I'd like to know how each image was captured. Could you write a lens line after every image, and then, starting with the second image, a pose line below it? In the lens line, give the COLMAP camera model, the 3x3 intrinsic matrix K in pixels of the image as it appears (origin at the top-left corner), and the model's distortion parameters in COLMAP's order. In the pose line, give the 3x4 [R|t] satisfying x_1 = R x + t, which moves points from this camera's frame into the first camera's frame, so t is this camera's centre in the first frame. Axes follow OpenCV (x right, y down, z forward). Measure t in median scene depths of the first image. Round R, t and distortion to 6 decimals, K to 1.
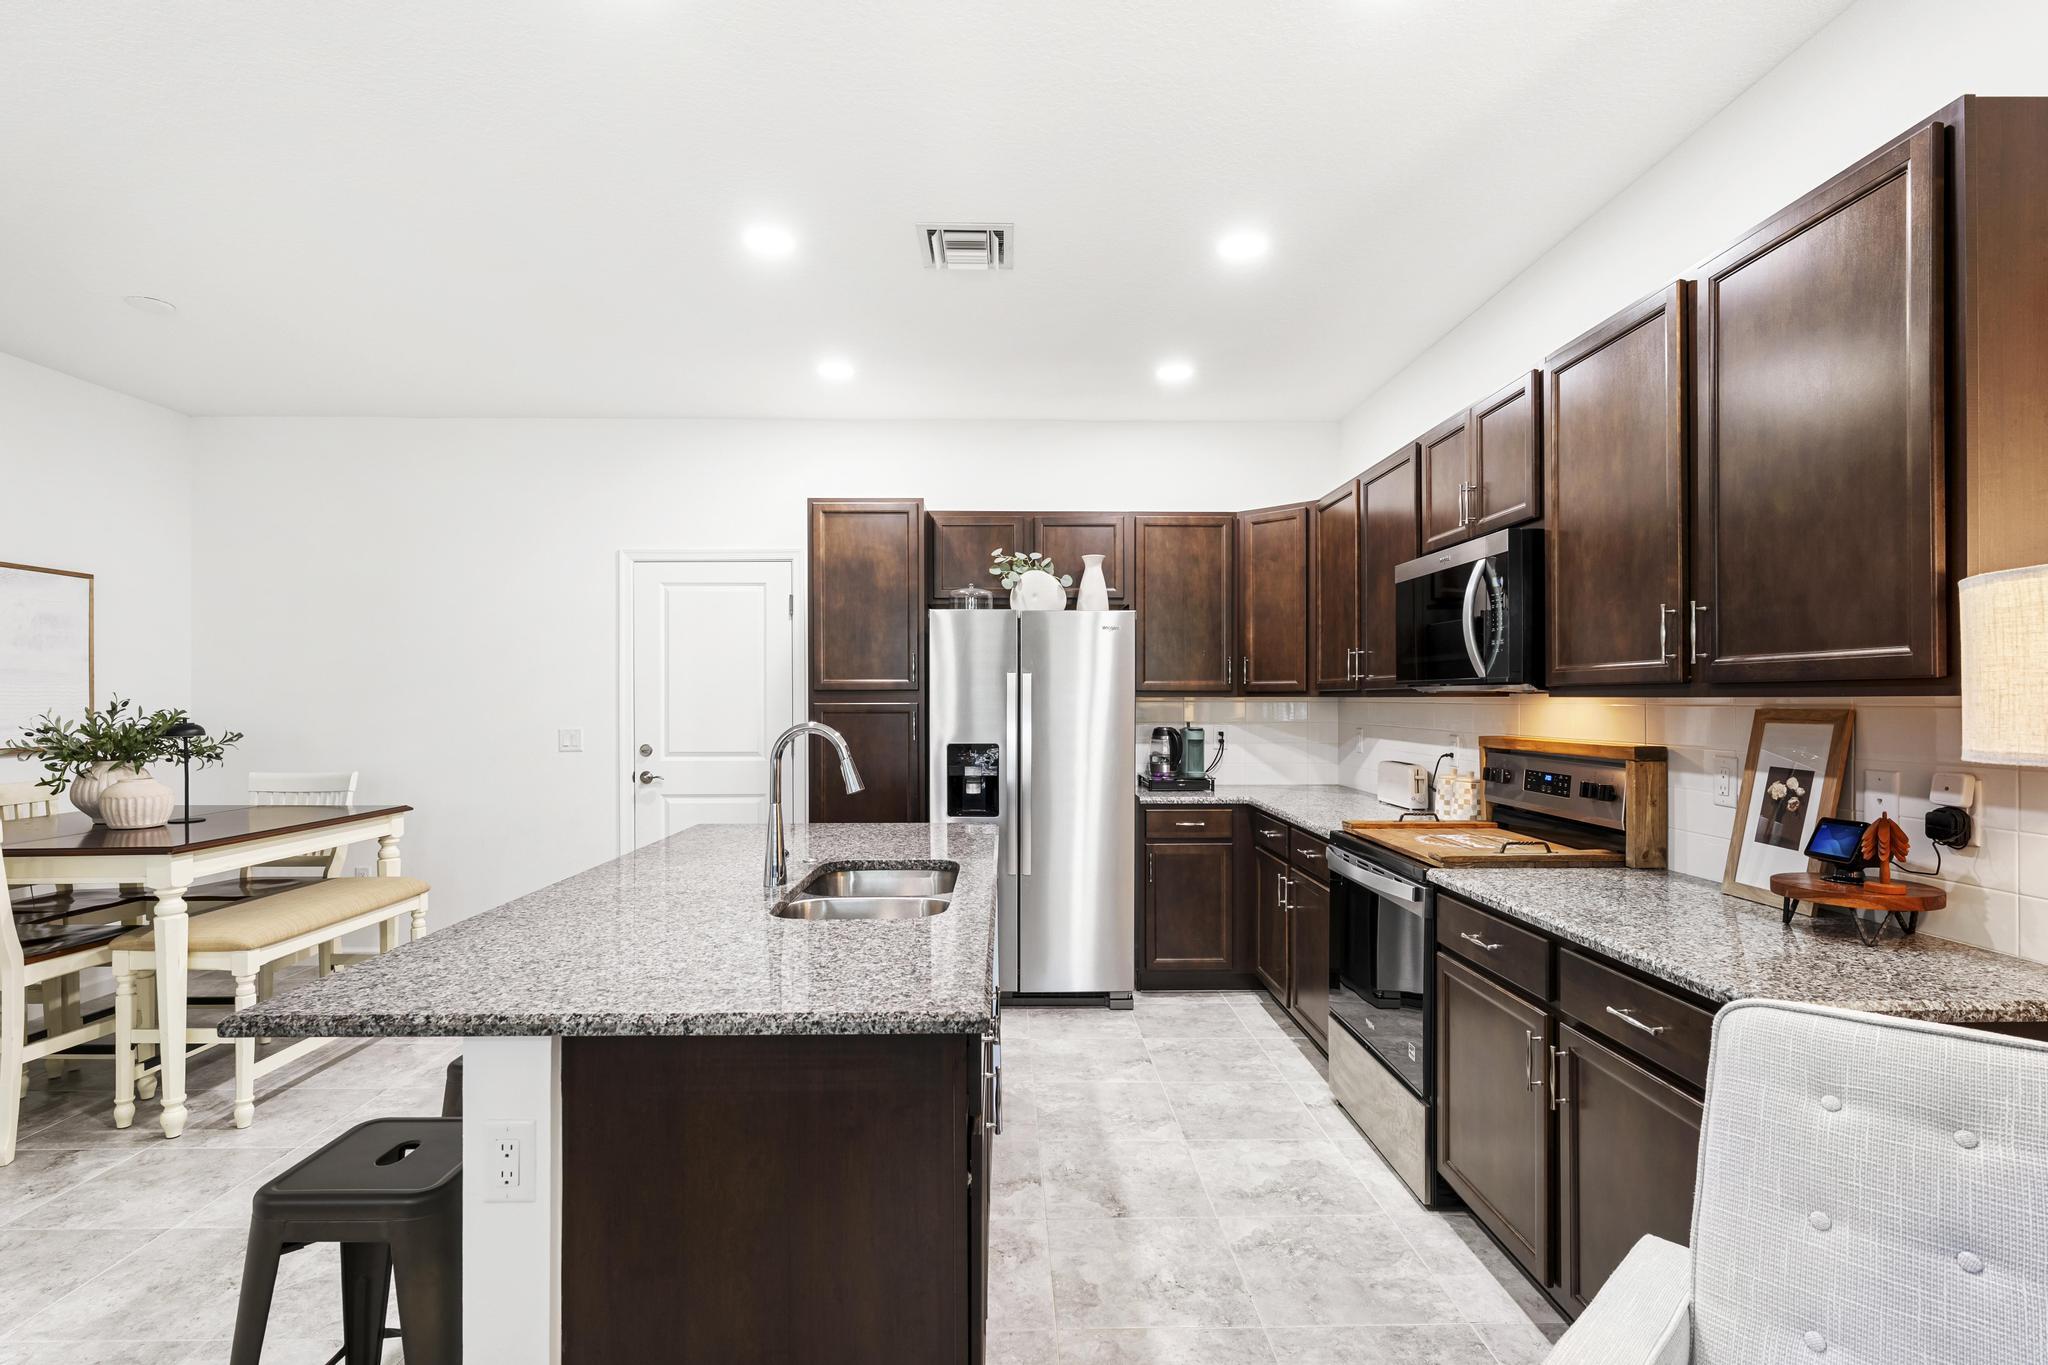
lens RADIAL K [[976.3, 0, 1015.3], [0, 976.3, 698.9], [0, 0, 1]] dist [-0.000678, 0.000188]
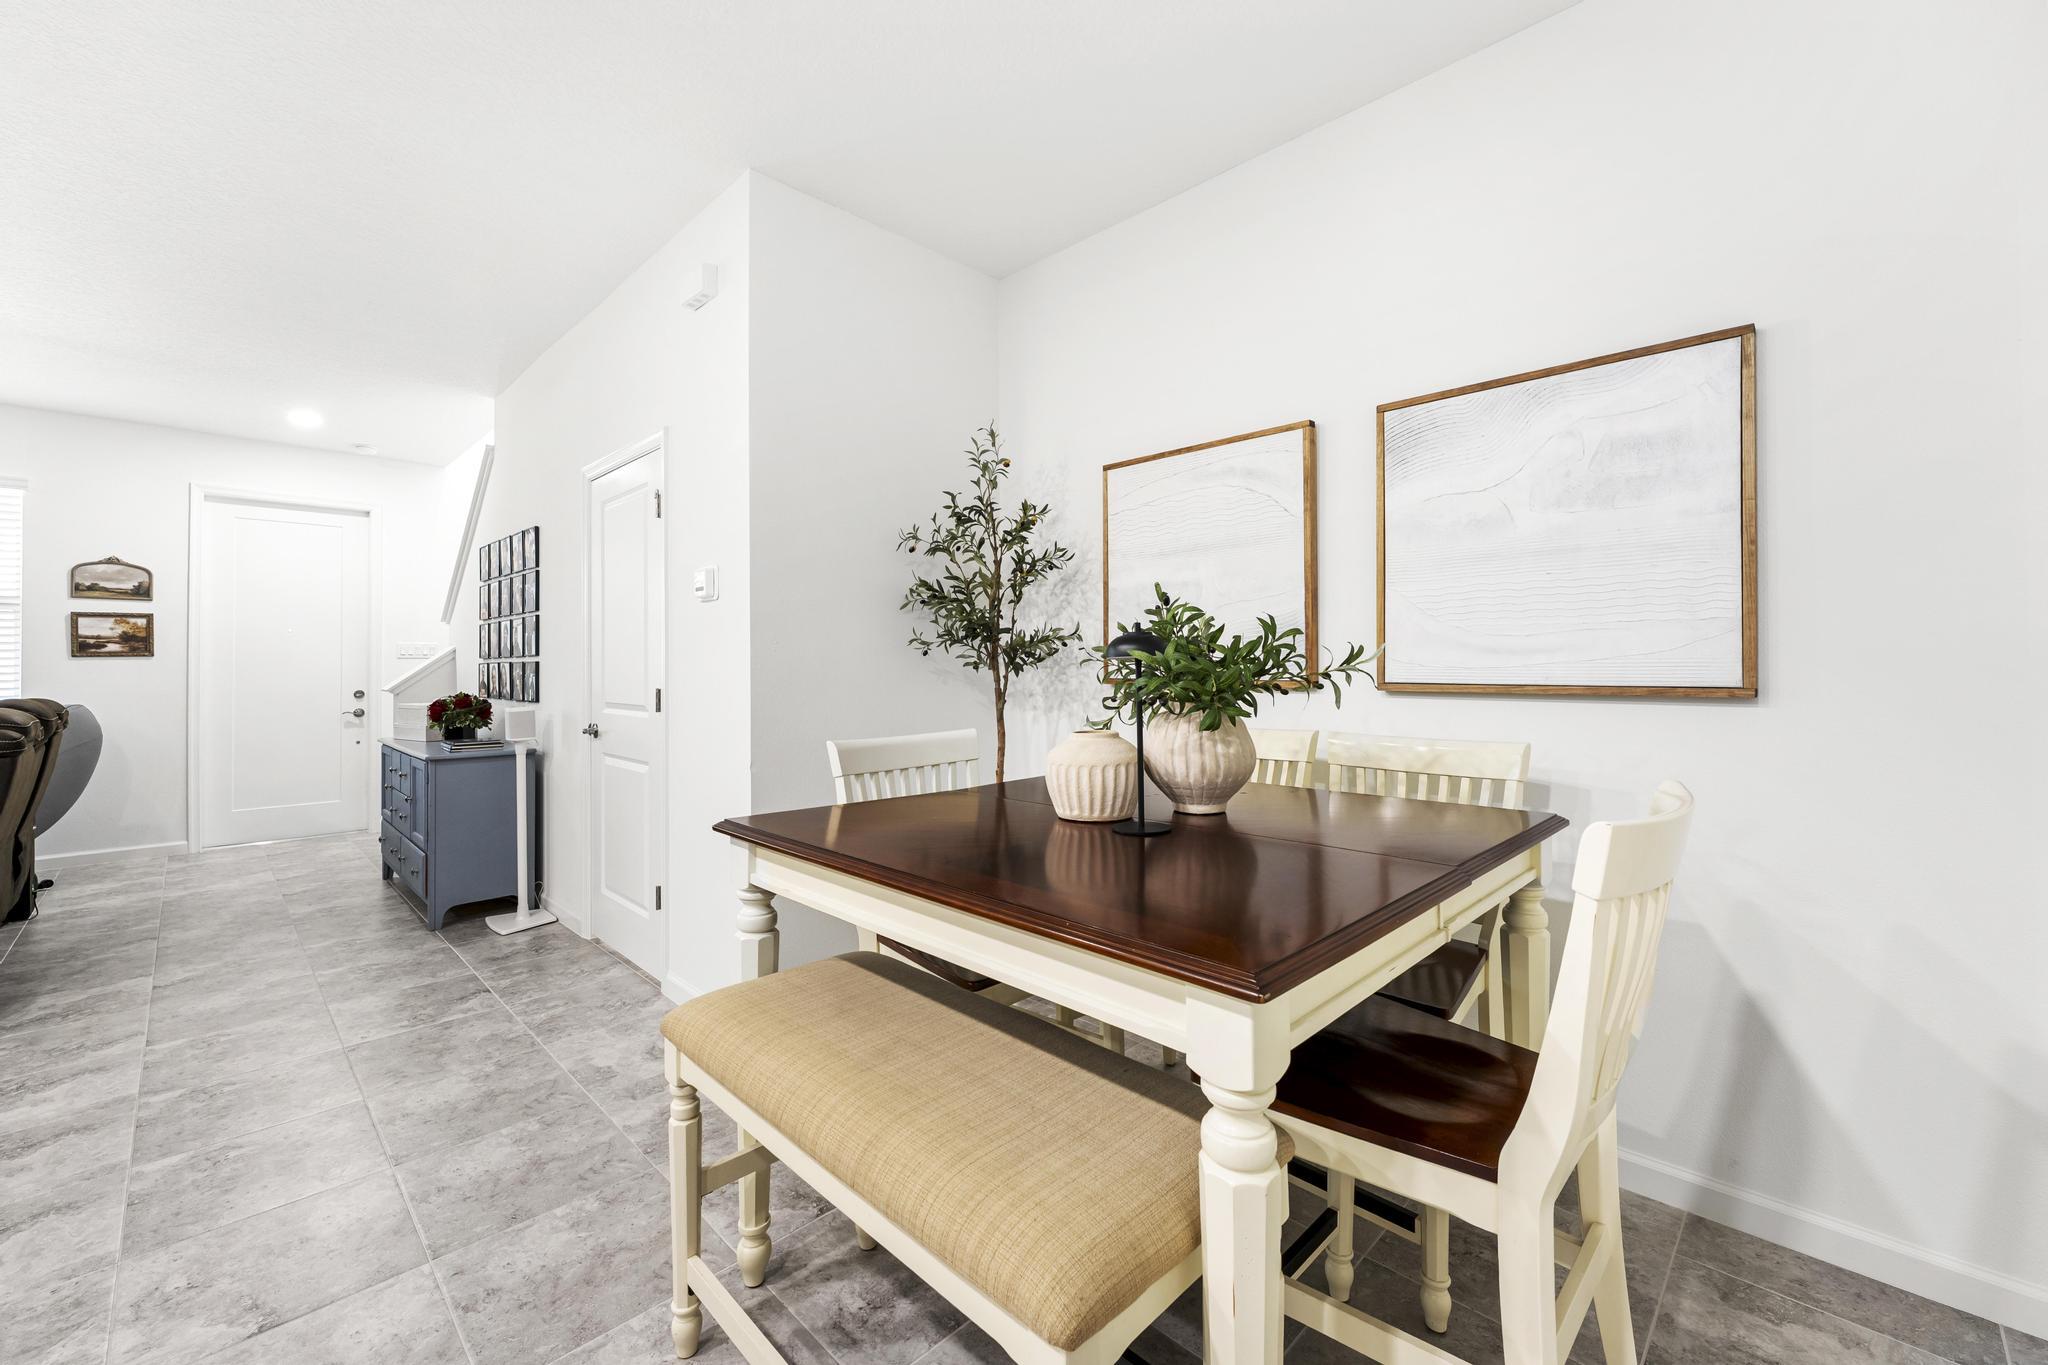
lens RADIAL K [[817.7, 0, 1016.7], [0, 817.7, 658.8], [0, 0, 1]] dist [-0.000566, -0.000739]
pose [[-0.715236, -0.001989, -0.698880, -0.476398], [0.005201, 0.999953, -0.008168, 0.038296], [0.698864, -0.009477, -0.715192, 1.164754]]
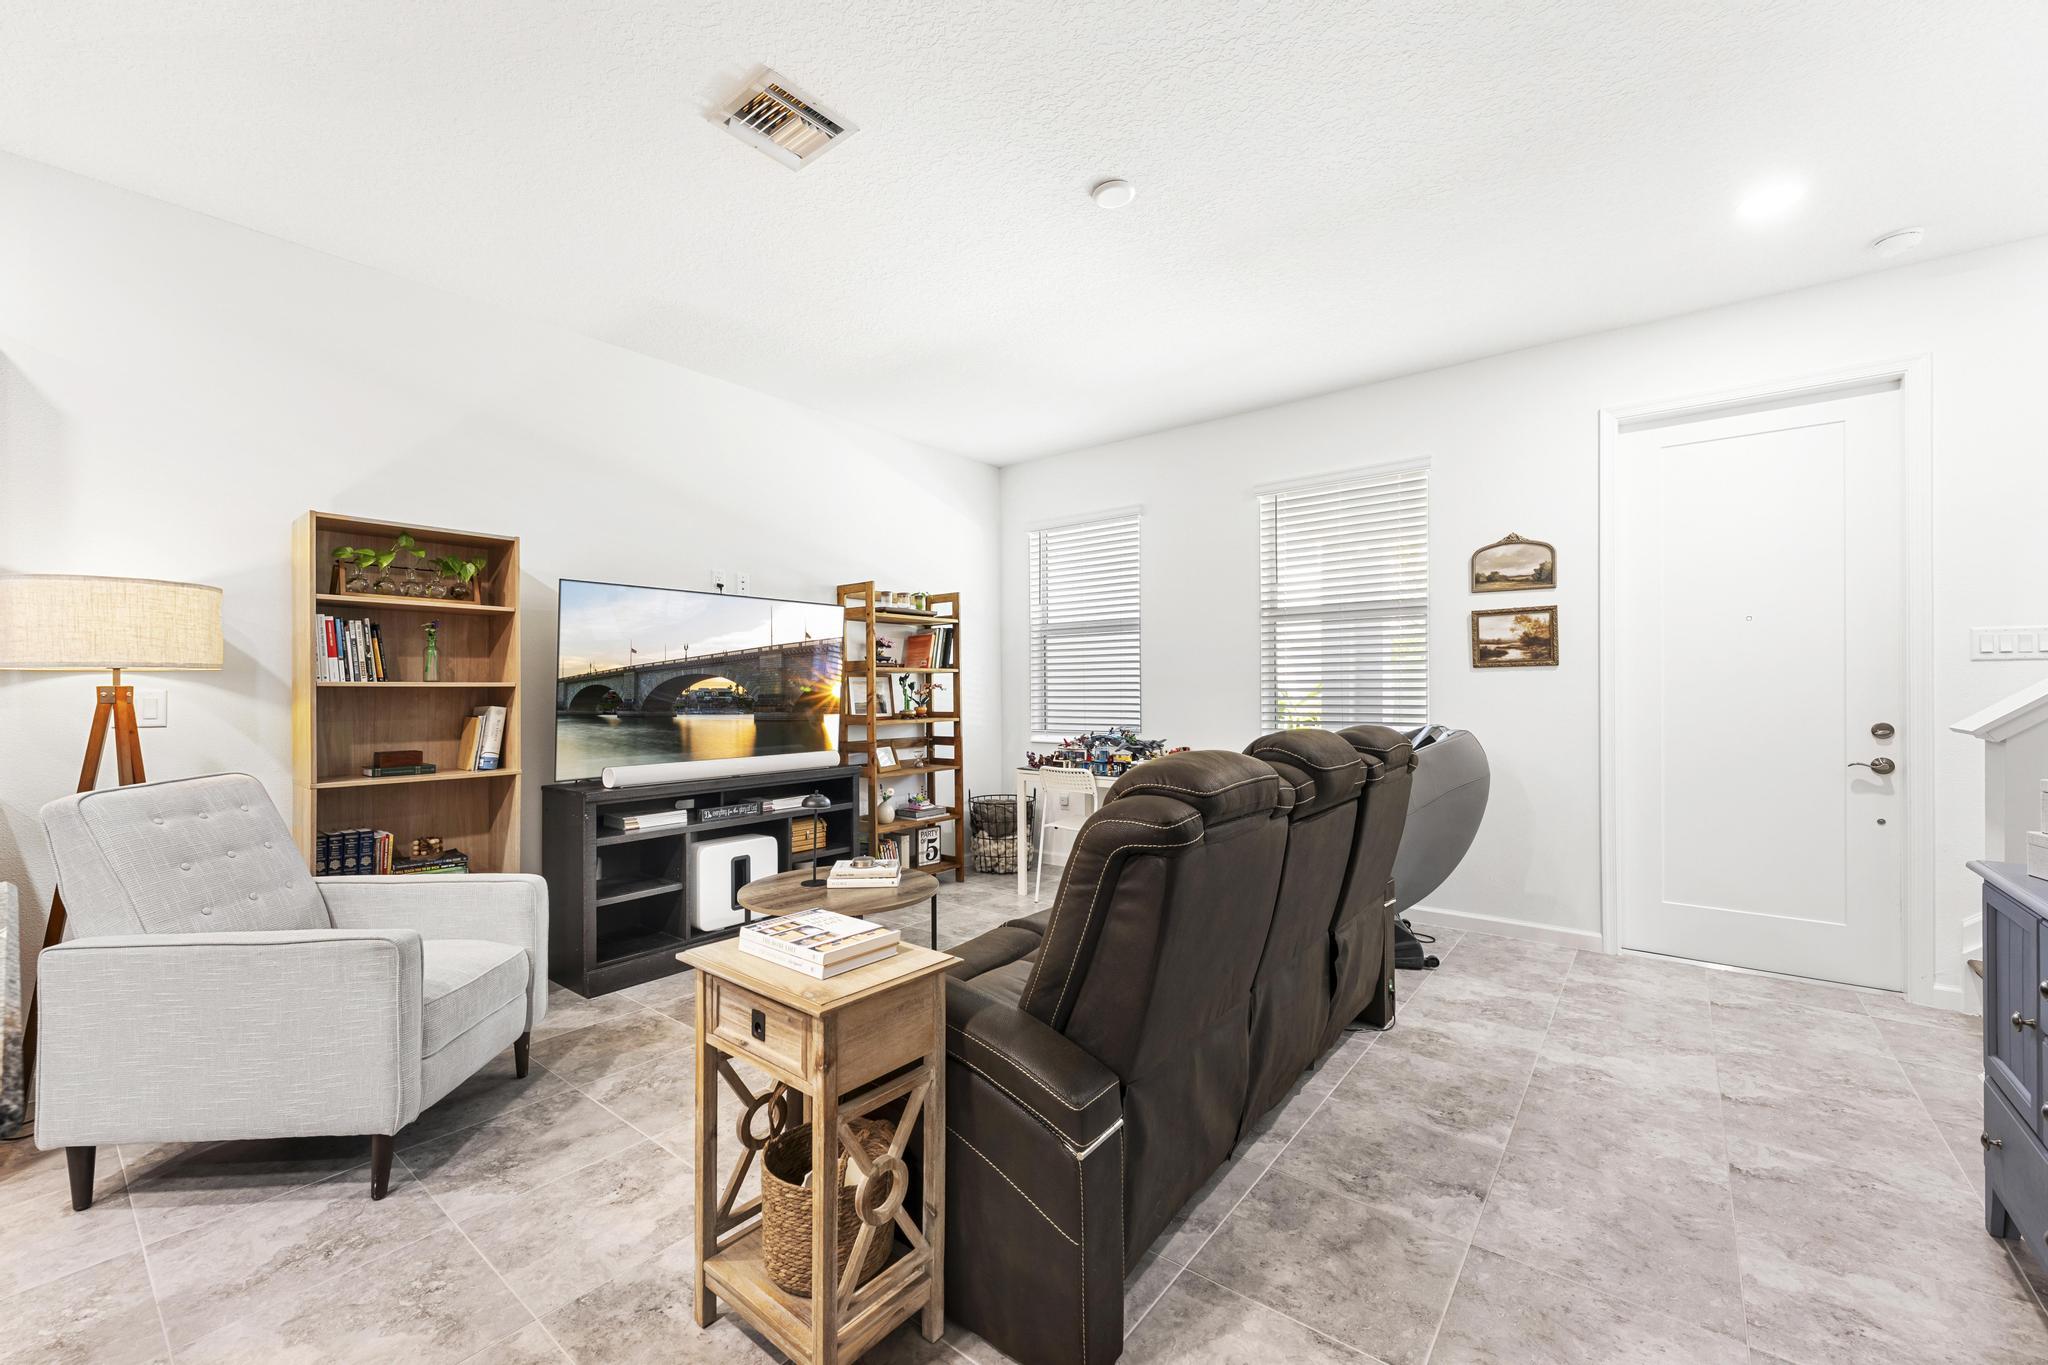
lens RADIAL K [[817.7, 0, 1023.0], [0, 817.7, 687.0], [0, 0, 1]] dist [-0.000566, -0.000739]
pose [[-0.771537, 0.005467, 0.636161, -0.525220], [0.005835, 0.999982, -0.001517, 0.039256], [-0.636158, 0.002541, -0.771554, 0.347782]]
